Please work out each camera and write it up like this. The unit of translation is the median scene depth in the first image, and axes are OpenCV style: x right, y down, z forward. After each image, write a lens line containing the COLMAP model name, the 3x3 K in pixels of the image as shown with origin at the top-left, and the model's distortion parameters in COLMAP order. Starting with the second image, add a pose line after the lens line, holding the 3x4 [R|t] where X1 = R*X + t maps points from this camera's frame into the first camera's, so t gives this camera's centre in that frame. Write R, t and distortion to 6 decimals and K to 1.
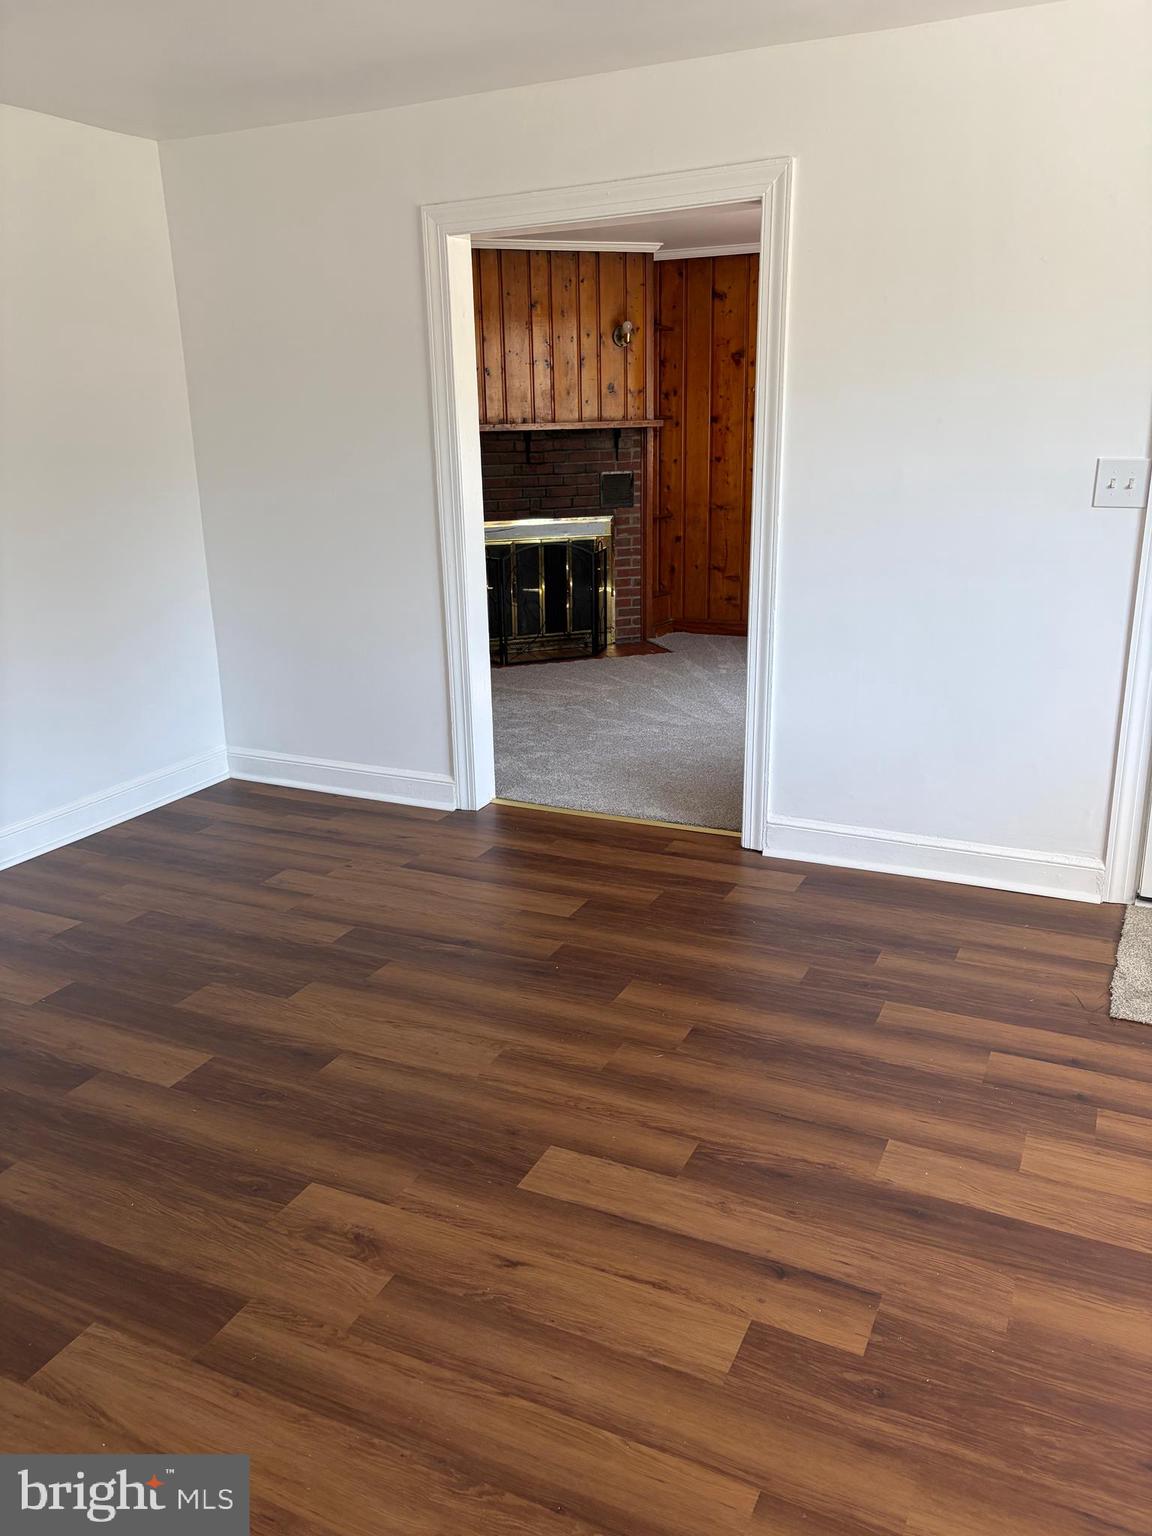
lens RADIAL K [[1160.3, 0, 576.0], [0, 1160.3, 768.0], [0, 0, 1]] dist [0.048396, -0.056809]
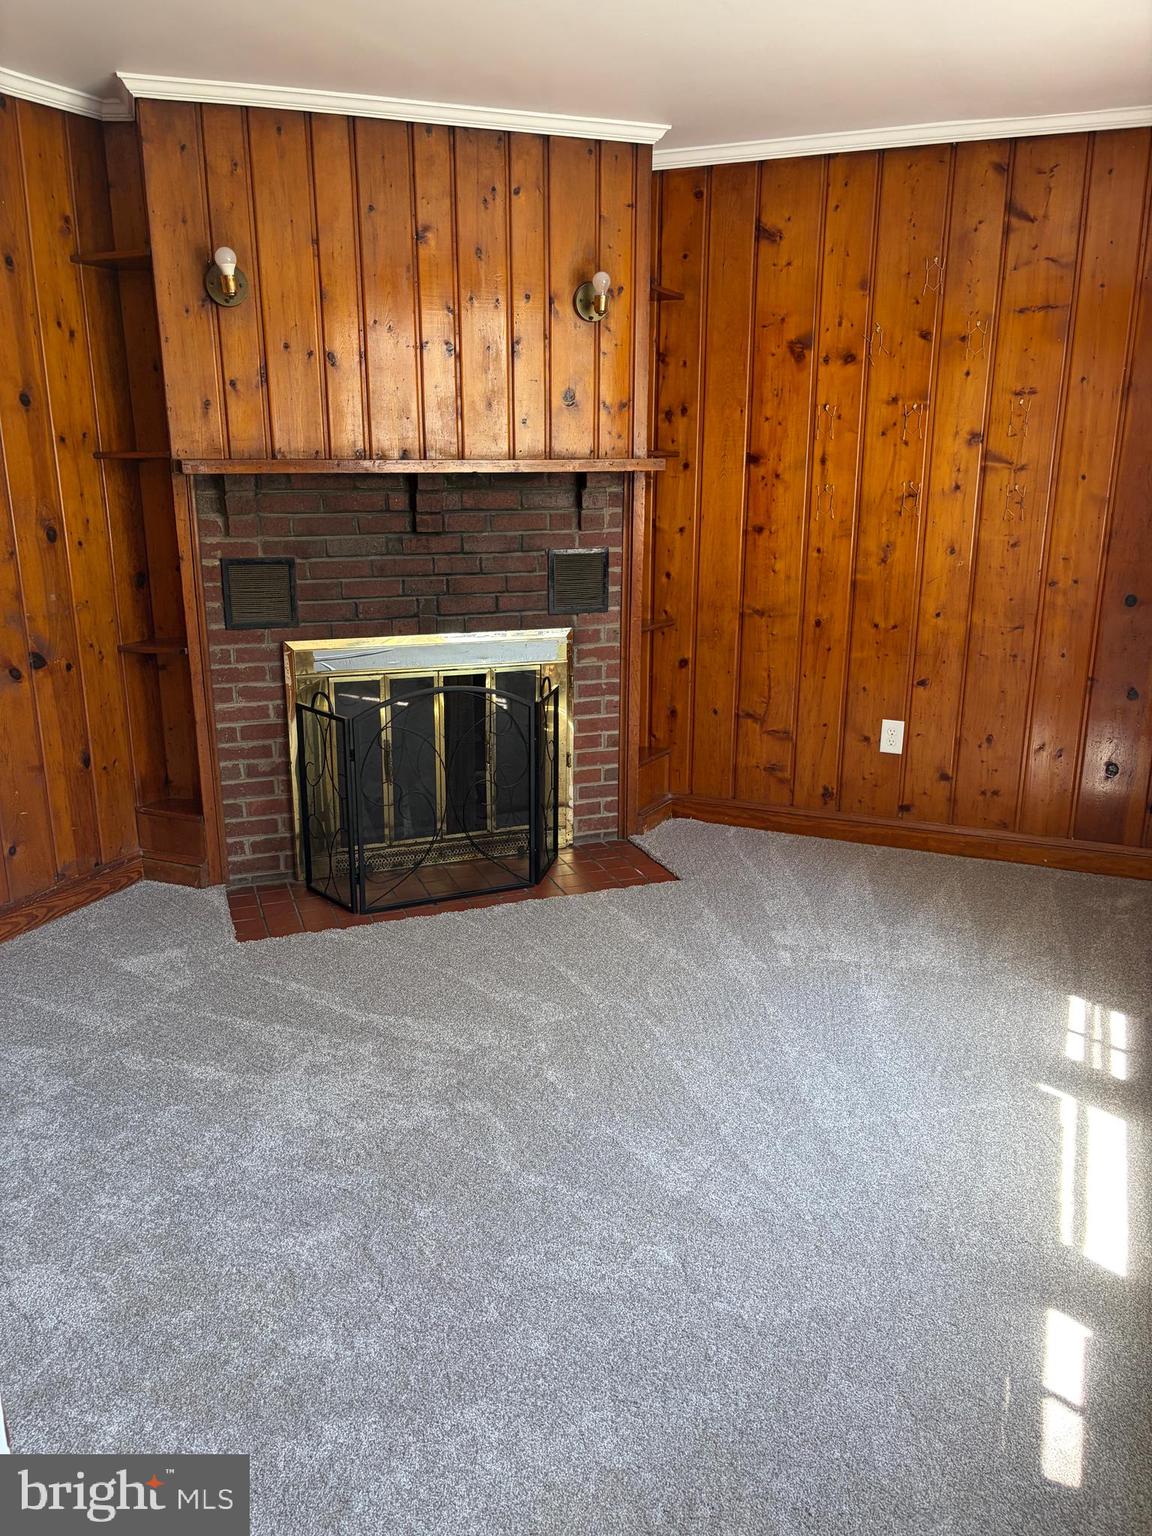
lens RADIAL K [[1172.1, 0, 576.0], [0, 1172.1, 768.0], [0, 0, 1]] dist [0.058257, 0.000132]
pose [[0.999405, 0.013722, 0.031657, 0.018351], [-0.012892, 0.999572, -0.026278, -0.142412], [-0.032004, 0.025854, 0.999153, 0.465575]]
